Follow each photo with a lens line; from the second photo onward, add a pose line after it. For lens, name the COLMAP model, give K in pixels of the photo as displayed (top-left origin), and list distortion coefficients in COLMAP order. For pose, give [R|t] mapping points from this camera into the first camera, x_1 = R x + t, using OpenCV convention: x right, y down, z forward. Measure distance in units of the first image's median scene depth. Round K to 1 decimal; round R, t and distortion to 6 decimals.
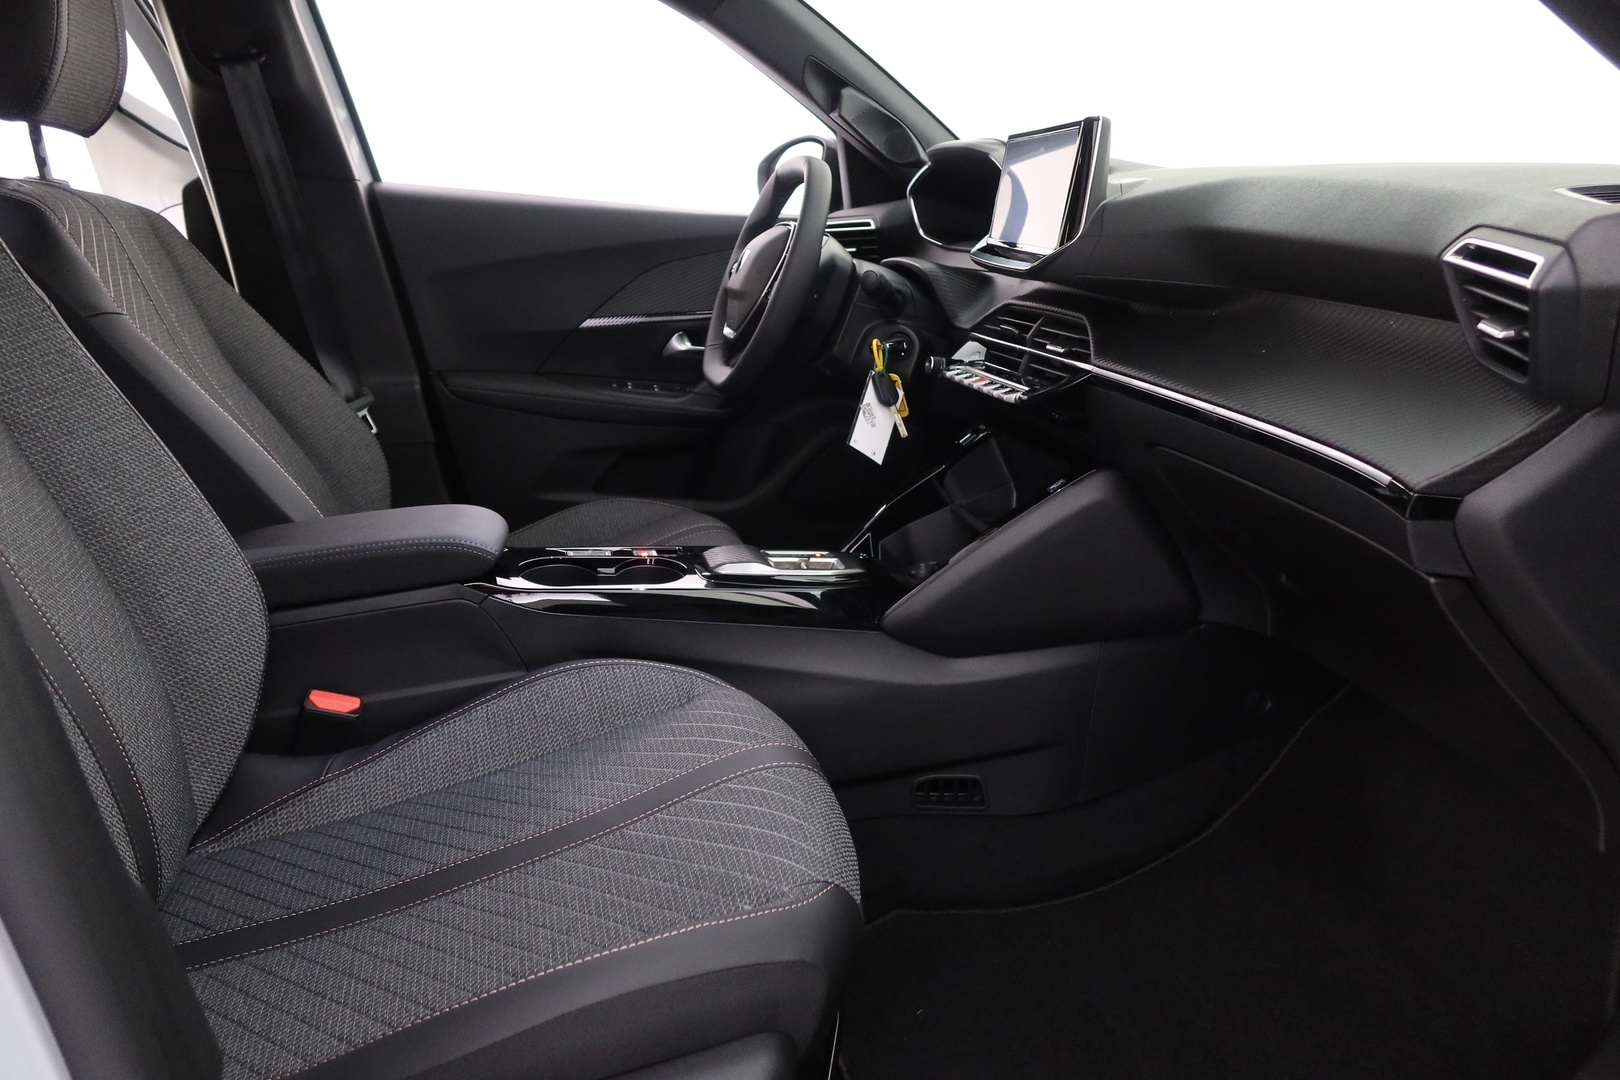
lens RADIAL K [[1104.3, 0, 810.0], [0, 1104.3, 540.0], [0, 0, 1]] dist [-0.009748, -0.005166]
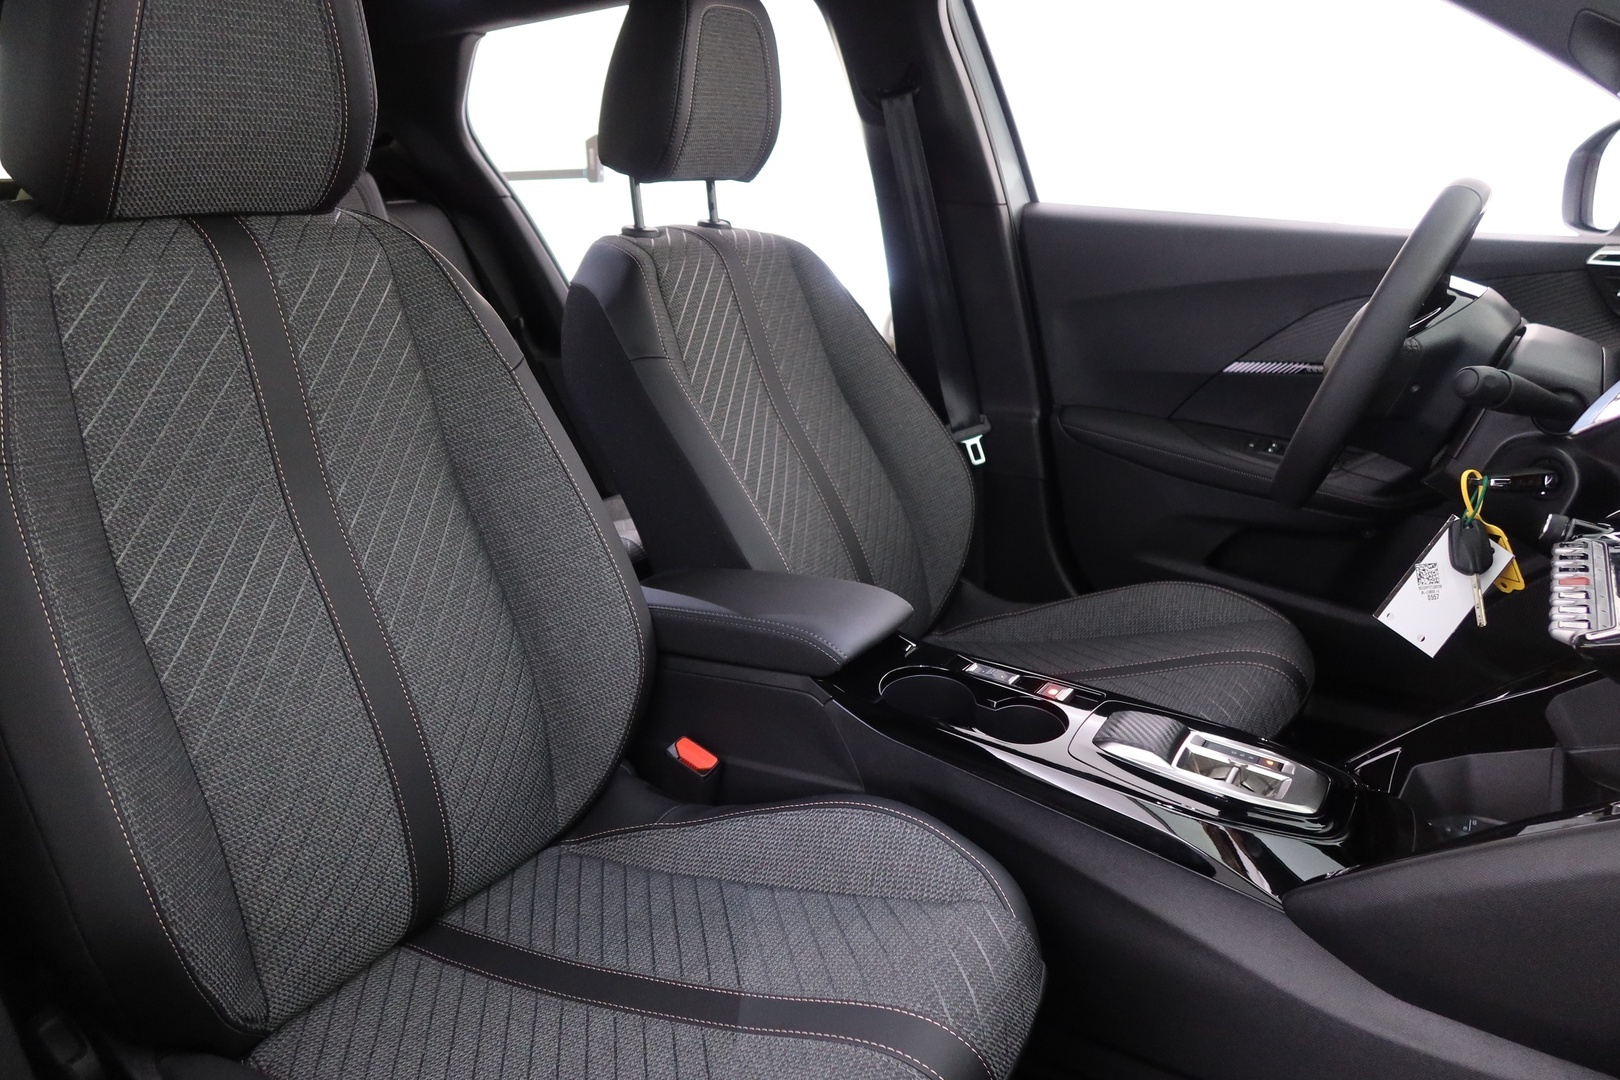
lens RADIAL K [[1104.3, 0, 810.0], [0, 1104.3, 540.0], [0, 0, 1]] dist [-0.009748, -0.005166]
pose [[0.679847, 0.203197, -0.704641, 0.250179], [-0.172885, 0.978173, 0.115274, -0.141933], [0.712684, 0.043453, 0.700138, 0.252898]]
